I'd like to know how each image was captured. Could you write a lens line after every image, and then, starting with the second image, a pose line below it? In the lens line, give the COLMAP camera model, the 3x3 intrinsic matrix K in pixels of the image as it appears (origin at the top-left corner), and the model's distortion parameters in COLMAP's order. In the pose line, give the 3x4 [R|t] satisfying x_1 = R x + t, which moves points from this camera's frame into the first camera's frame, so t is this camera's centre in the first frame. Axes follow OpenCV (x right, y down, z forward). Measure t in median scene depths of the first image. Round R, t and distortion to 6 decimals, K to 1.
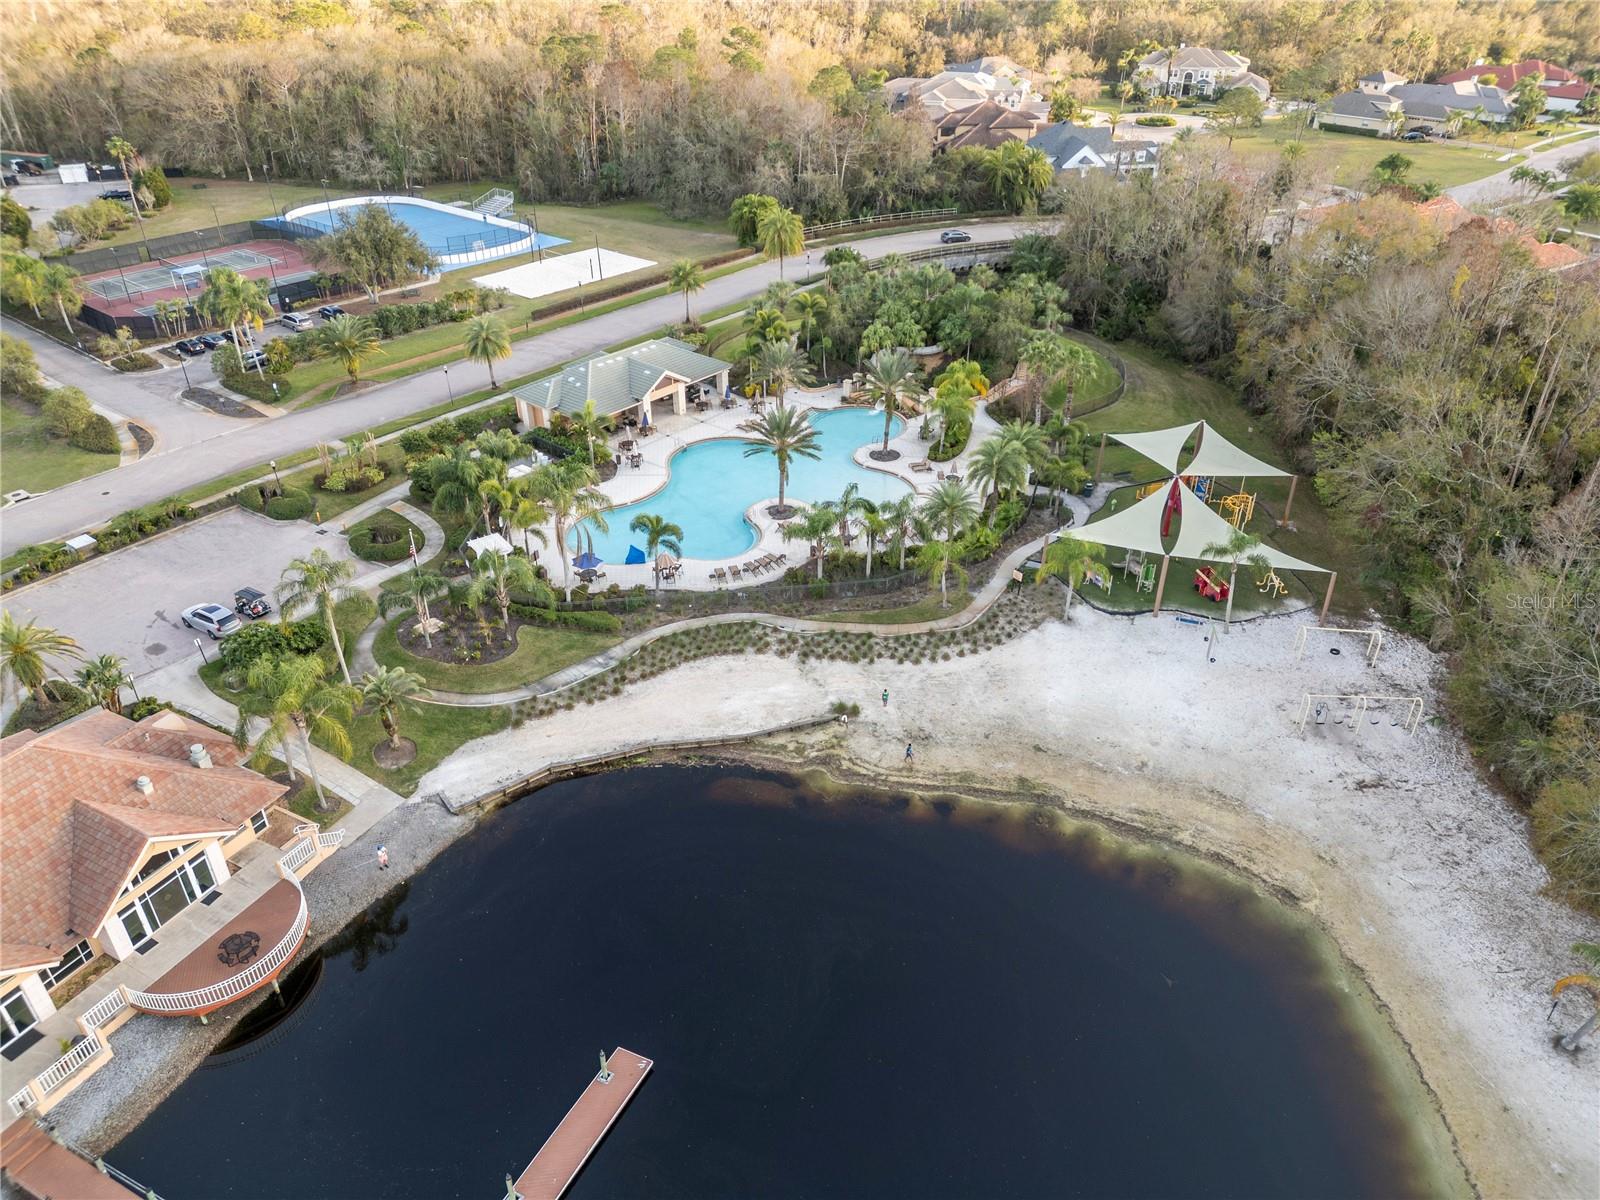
lens RADIAL K [[1104.1, 0, 800.0], [0, 1104.1, 600.0], [0, 0, 1]] dist [0.080243, -0.090231]
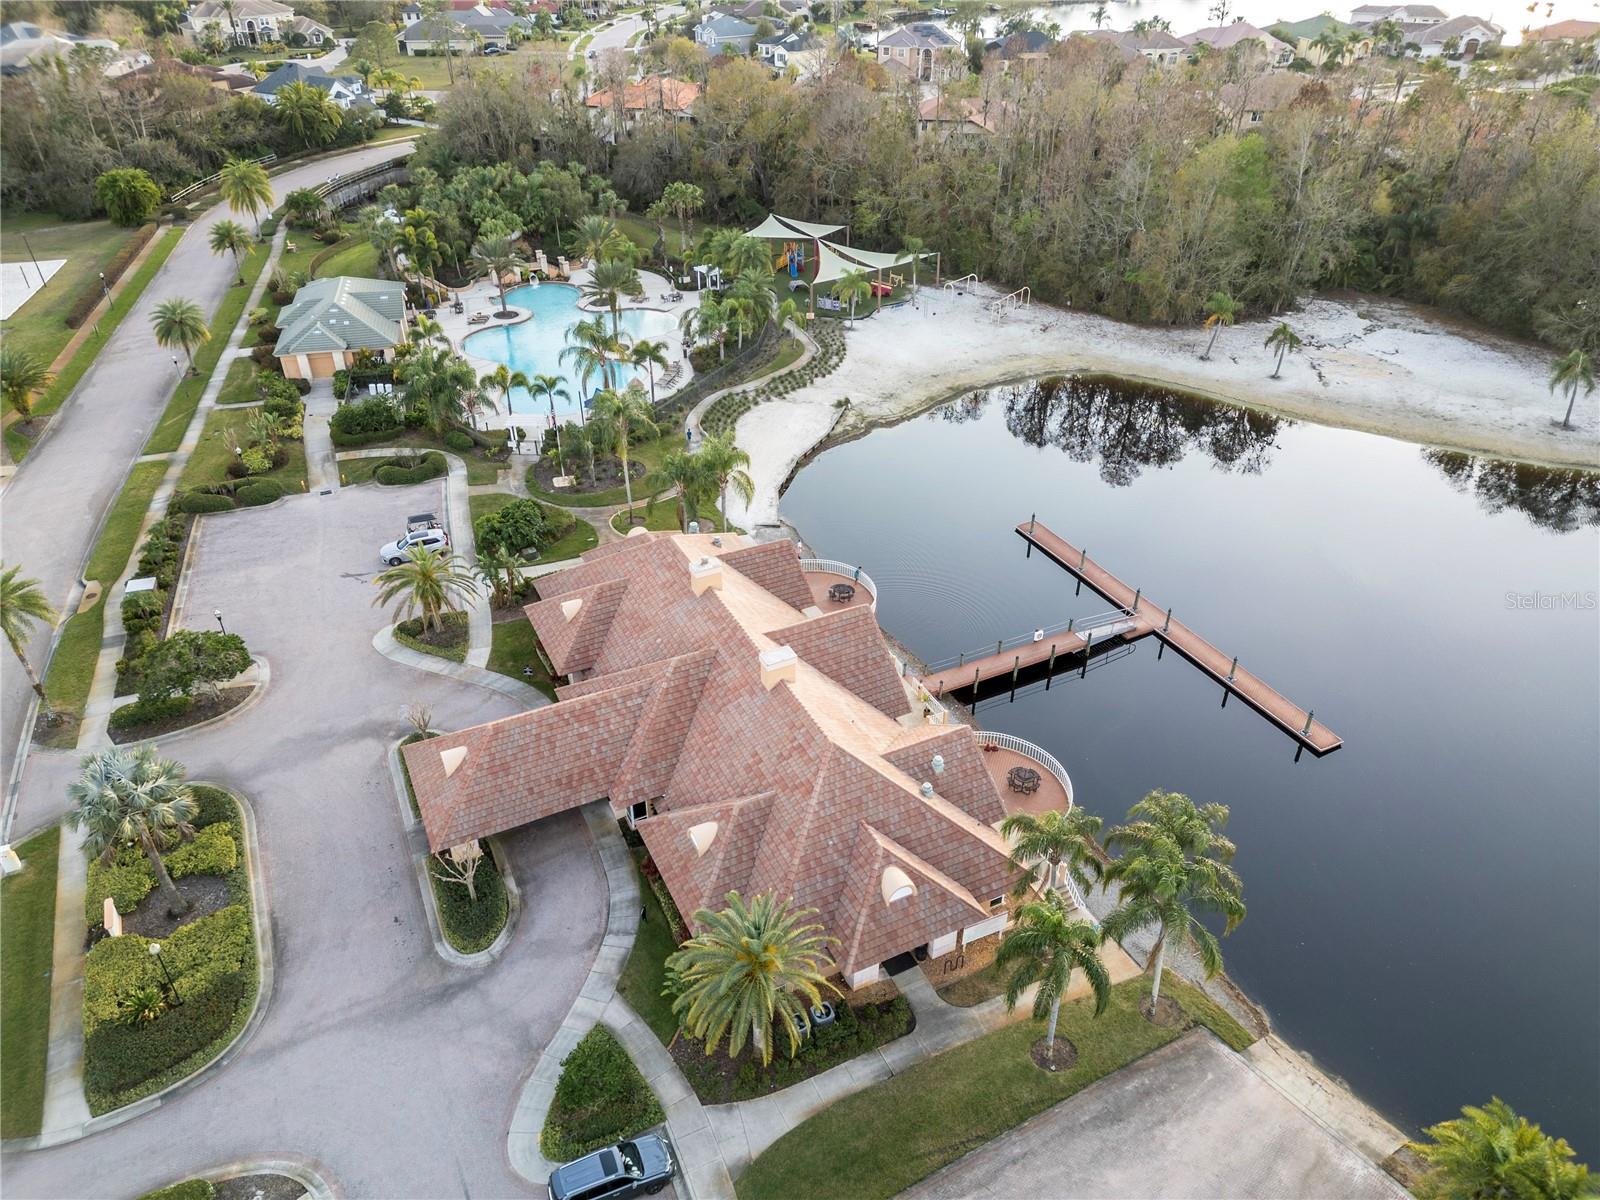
lens RADIAL K [[1104.1, 0, 800.0], [0, 1104.1, 600.0], [0, 0, 1]] dist [0.080243, -0.090231]
pose [[0.580070, -0.444509, 0.682591, -1.030131], [0.423787, 0.880327, 0.213140, -0.010427], [-0.695646, 0.165637, 0.699029, 0.018606]]
